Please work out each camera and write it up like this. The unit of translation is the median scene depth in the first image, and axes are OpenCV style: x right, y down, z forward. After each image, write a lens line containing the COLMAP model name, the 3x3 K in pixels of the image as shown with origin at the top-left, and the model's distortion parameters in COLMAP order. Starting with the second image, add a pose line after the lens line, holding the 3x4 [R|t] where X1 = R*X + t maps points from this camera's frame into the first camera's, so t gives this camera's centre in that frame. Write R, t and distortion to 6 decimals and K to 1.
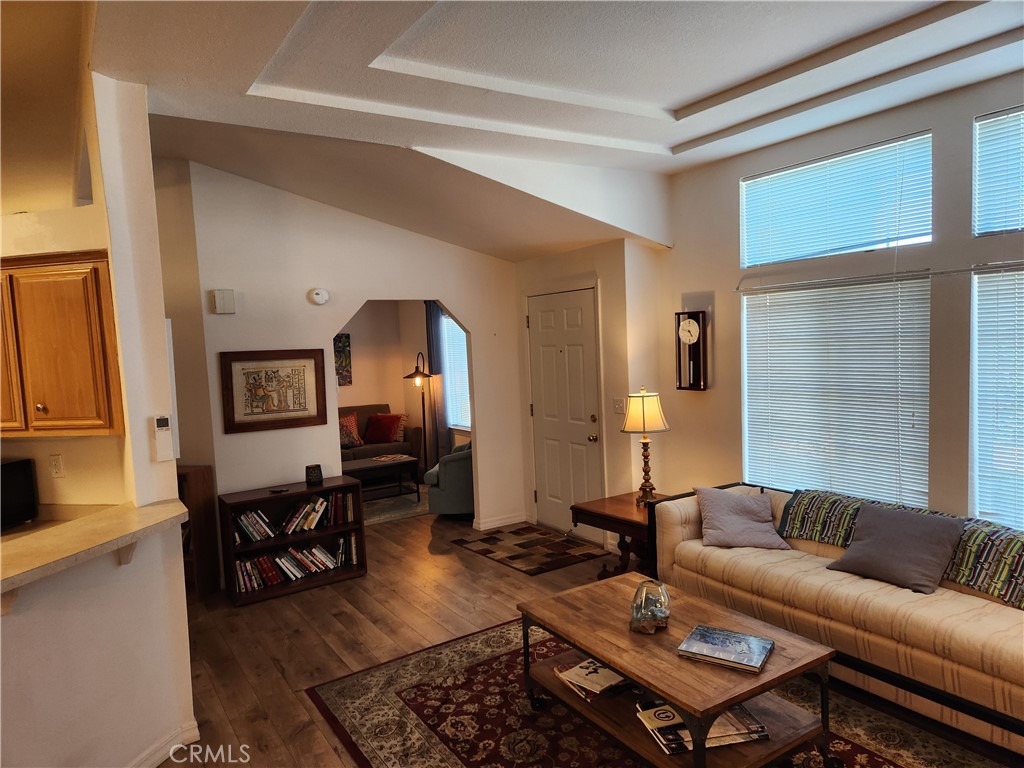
lens RADIAL K [[676.6, 0, 507.9], [0, 676.6, 392.2], [0, 0, 1]] dist [0.088520, -0.080841]
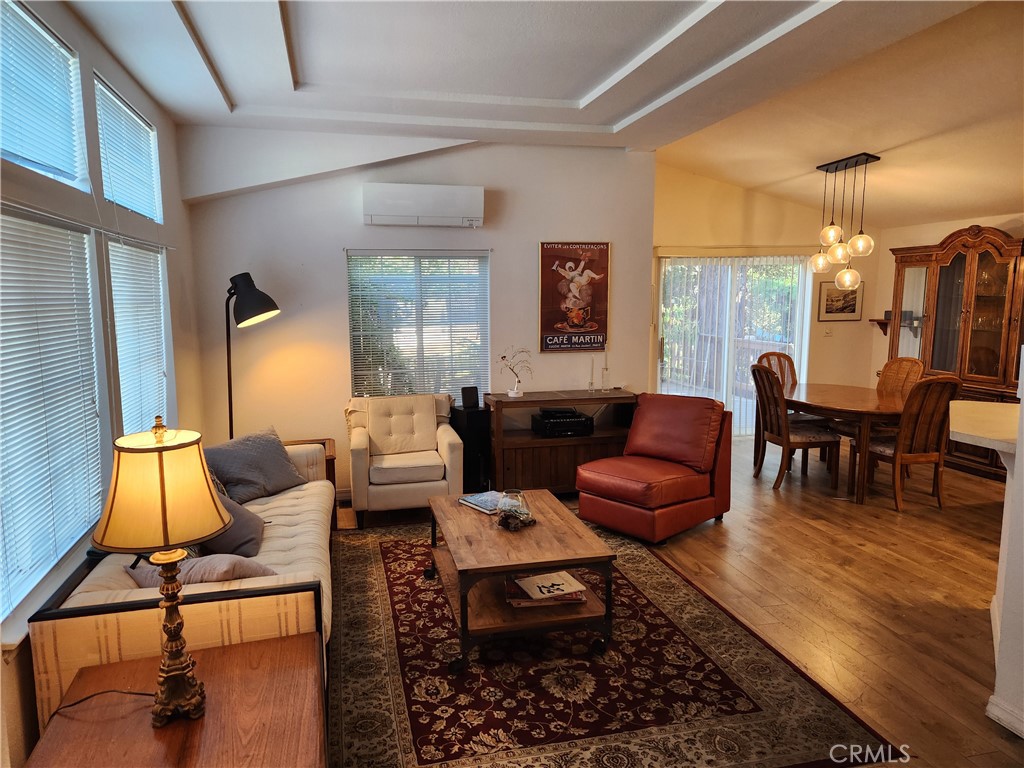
lens RADIAL K [[669.5, 0, 495.5], [0, 669.5, 382.7], [0, 0, 1]] dist [0.088714, -0.086338]
pose [[-0.935629, 0.007315, 0.352909, -0.044247], [0.080159, 0.978068, 0.192244, -0.034198], [-0.343763, 0.208158, -0.915695, 0.499710]]
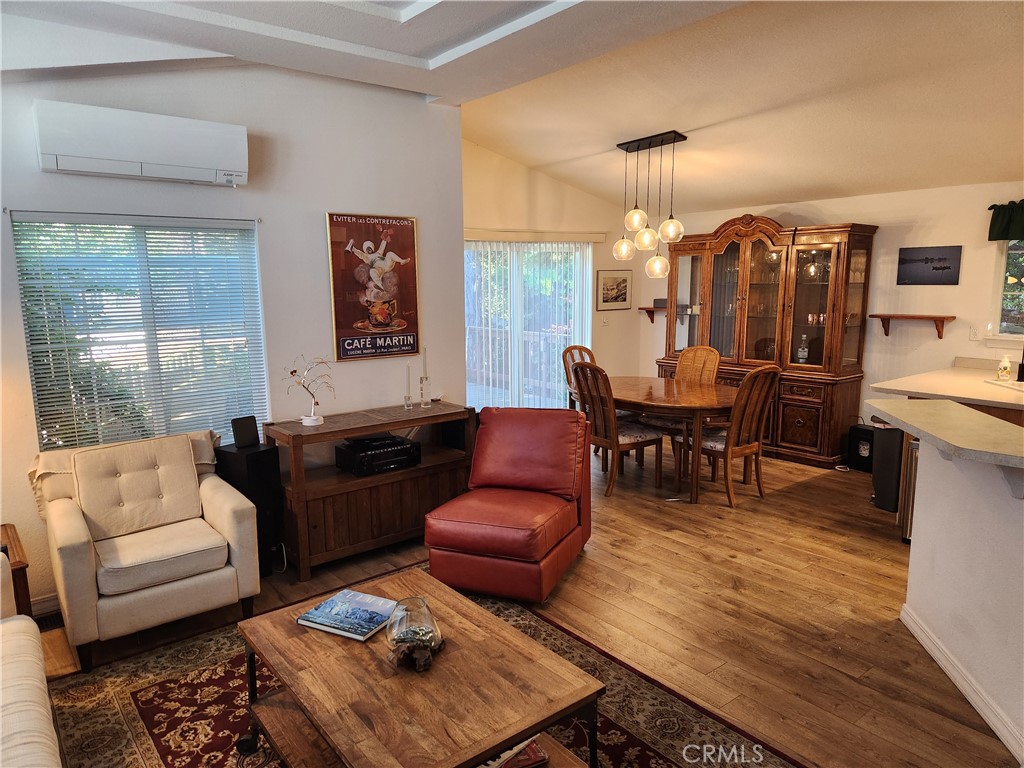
lens RADIAL K [[676.6, 0, 507.9], [0, 676.6, 392.2], [0, 0, 1]] dist [0.088520, -0.080841]
pose [[-0.994724, 0.072199, -0.072873, 0.034517], [0.051903, 0.966971, 0.249547, -0.031056], [0.088483, 0.244448, -0.965617, 0.407104]]
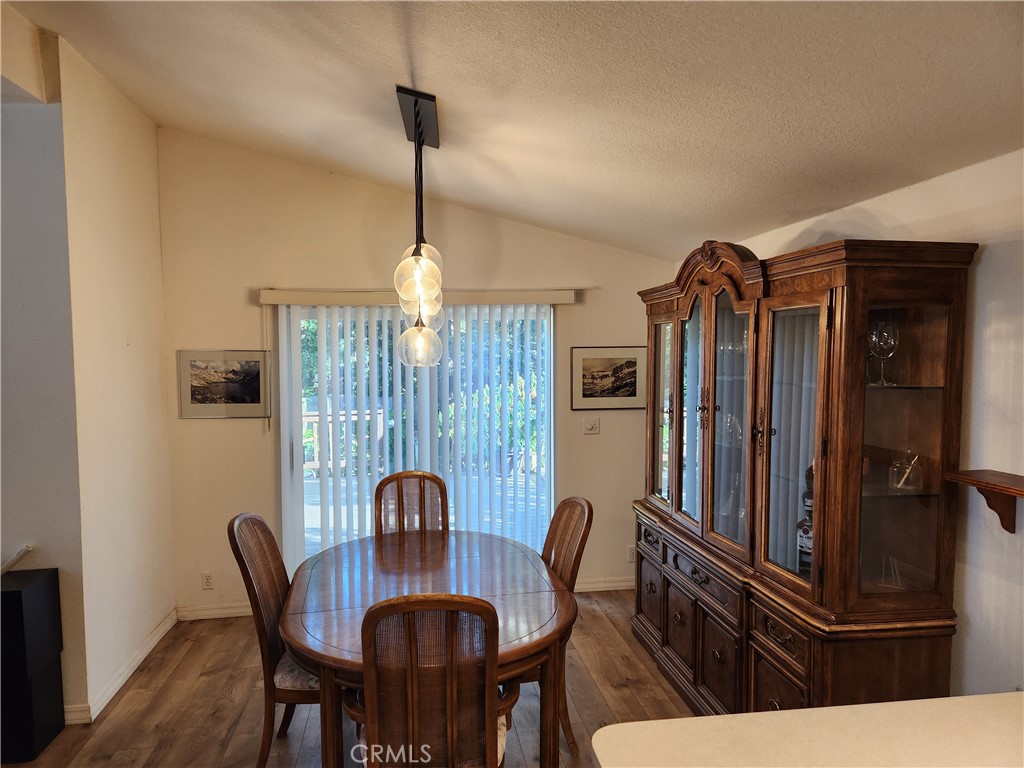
lens RADIAL K [[676.6, 0, 507.9], [0, 676.6, 392.2], [0, 0, 1]] dist [0.088520, -0.080841]
pose [[-0.913648, 0.031248, 0.405304, -0.240029], [0.085572, 0.989484, 0.116611, -0.000749], [-0.397398, 0.141224, -0.906714, 0.146195]]
